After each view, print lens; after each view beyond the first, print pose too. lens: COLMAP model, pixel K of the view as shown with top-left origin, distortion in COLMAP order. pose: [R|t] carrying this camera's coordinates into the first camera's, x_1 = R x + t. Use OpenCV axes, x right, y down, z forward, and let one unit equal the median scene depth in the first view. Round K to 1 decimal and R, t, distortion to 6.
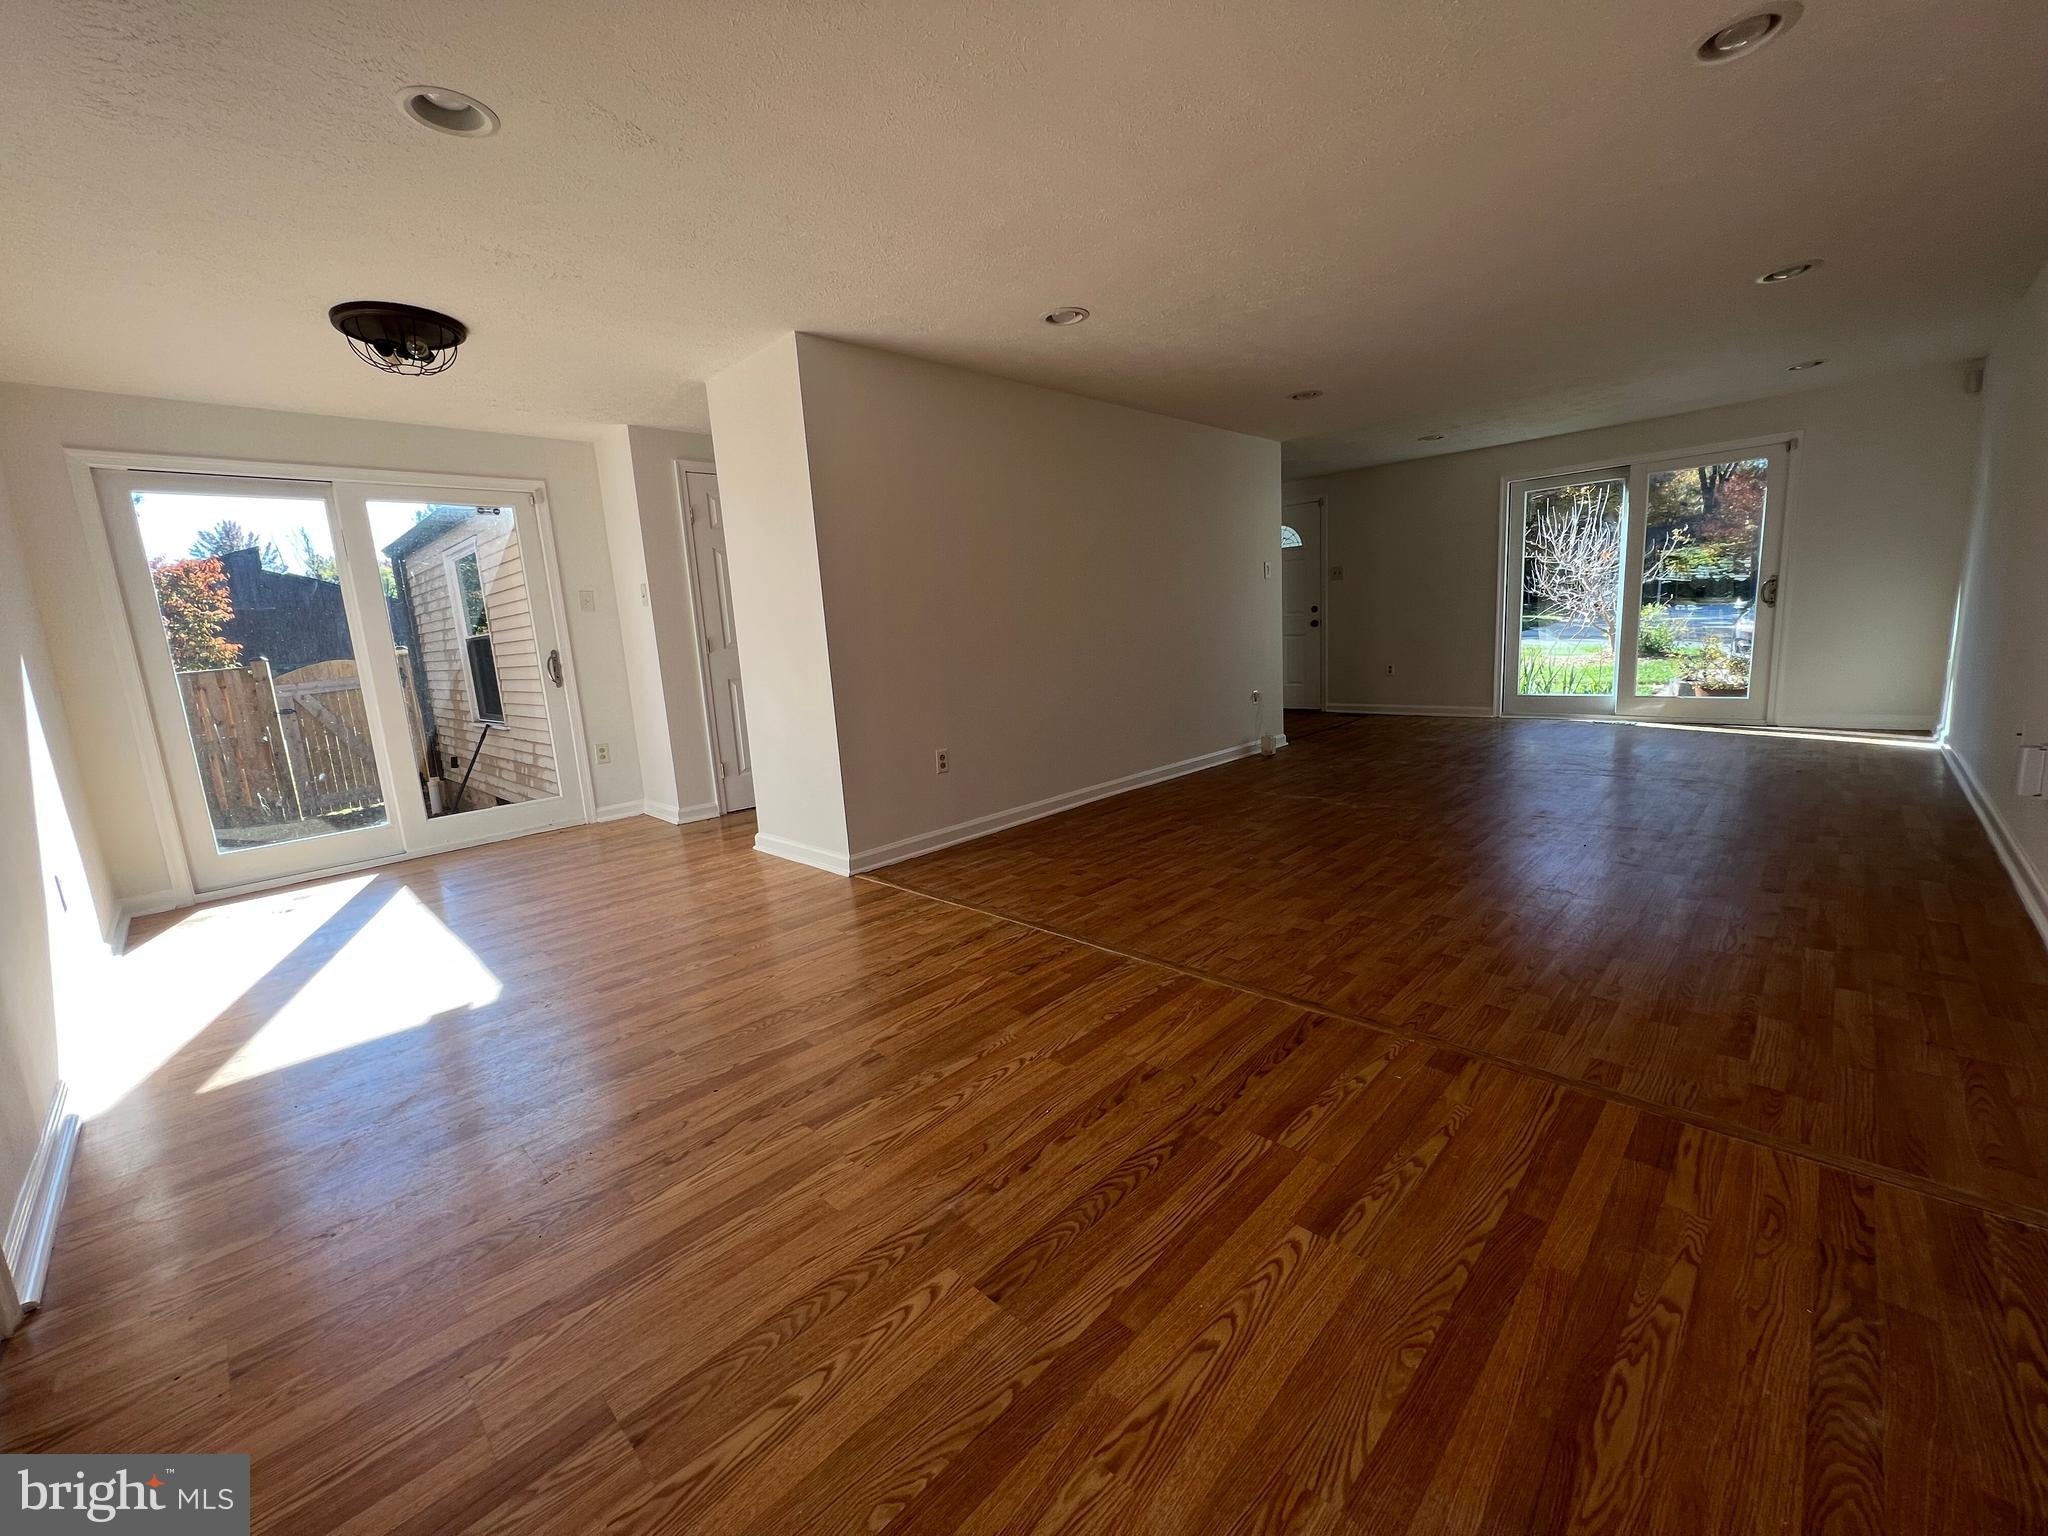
lens RADIAL K [[821.1, 0, 1024.8], [0, 821.1, 766.5], [0, 0, 1]] dist [-0.001240, 0.000490]
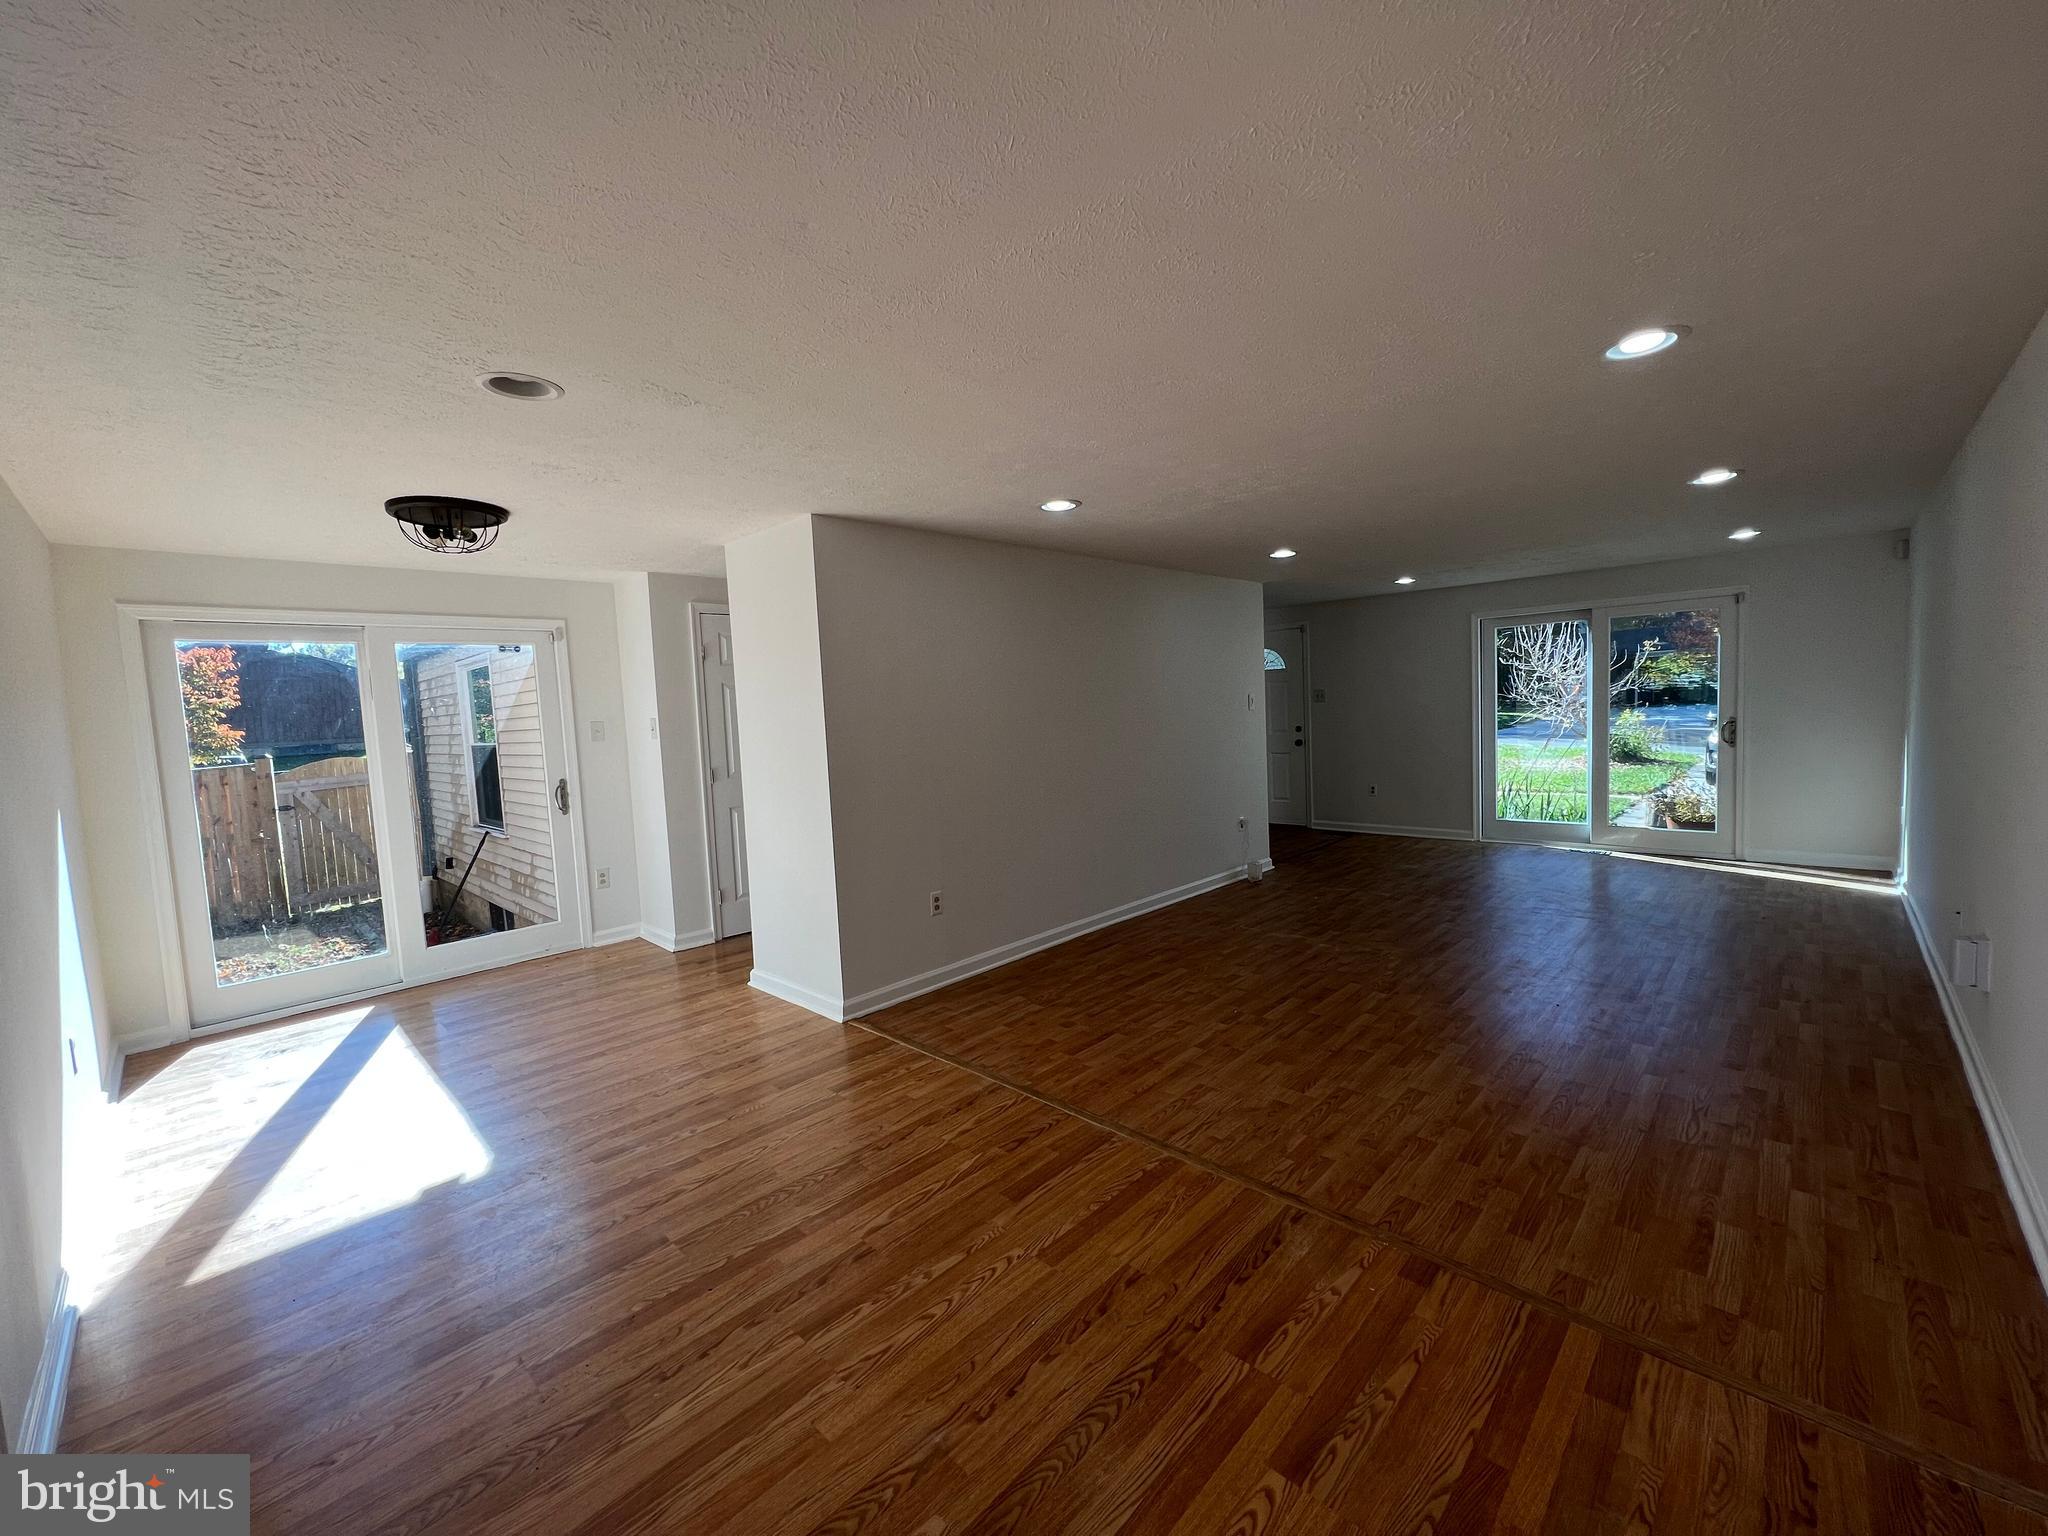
lens RADIAL K [[821.1, 0, 1024.4], [0, 821.1, 764.2], [0, 0, 1]] dist [-0.001240, 0.000490]
pose [[0.999858, 0.014650, 0.008323, -0.001654], [-0.013756, 0.995005, -0.098878, -0.112156], [-0.009730, 0.098749, 0.995065, -0.060605]]
